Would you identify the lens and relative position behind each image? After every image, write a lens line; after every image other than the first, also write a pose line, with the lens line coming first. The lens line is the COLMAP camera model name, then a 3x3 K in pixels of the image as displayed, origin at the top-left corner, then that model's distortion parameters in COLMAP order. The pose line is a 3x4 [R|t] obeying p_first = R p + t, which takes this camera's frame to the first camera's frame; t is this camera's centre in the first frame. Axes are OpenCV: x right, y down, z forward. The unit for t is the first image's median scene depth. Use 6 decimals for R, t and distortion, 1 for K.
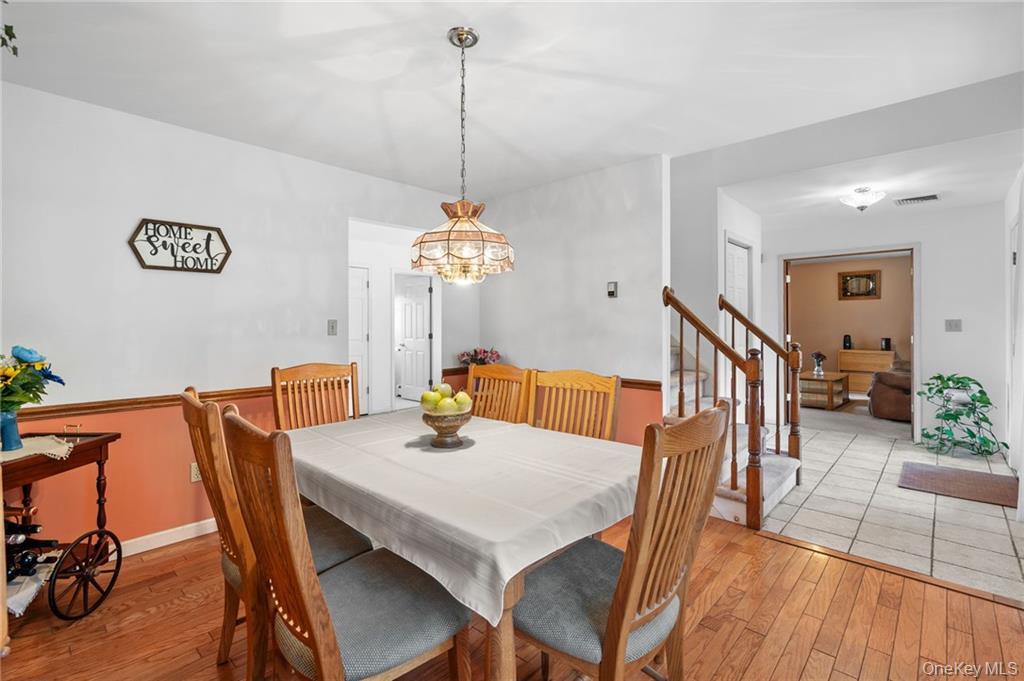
lens RADIAL K [[465.3, 0, 510.3], [0, 465.3, 331.2], [0, 0, 1]] dist [-0.001100, 0.000066]
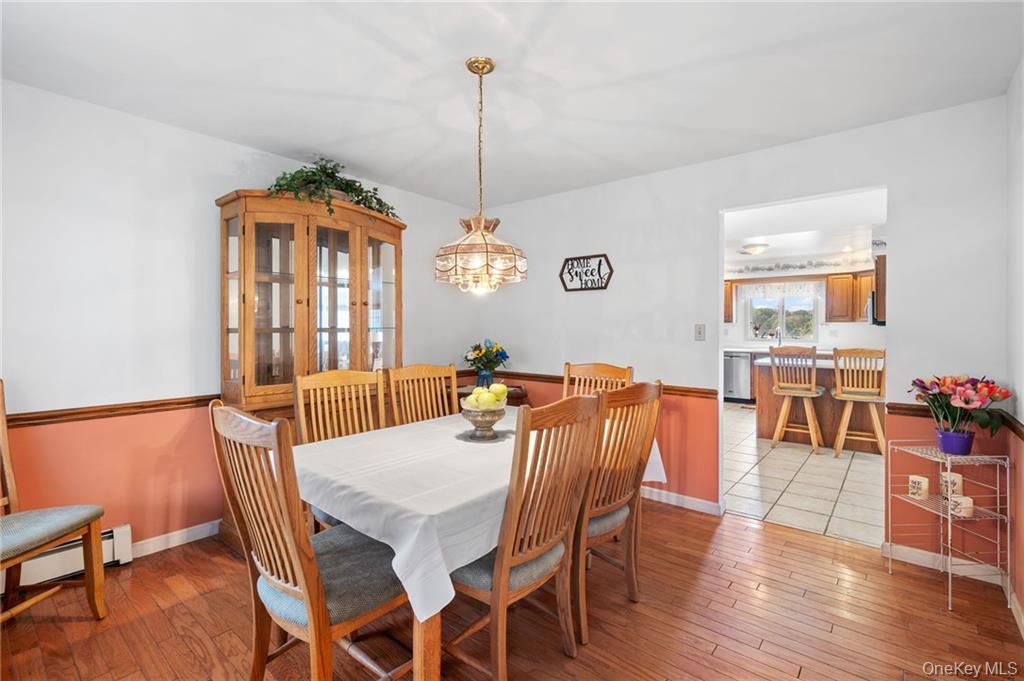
lens RADIAL K [[465.3, 0, 510.3], [0, 465.3, 331.2], [0, 0, 1]] dist [-0.001100, 0.000066]
pose [[0.059642, 0.009905, -0.998171, 0.682613], [-0.020397, 0.999754, 0.008702, -0.014069], [0.998011, 0.019841, 0.059829, 0.696856]]
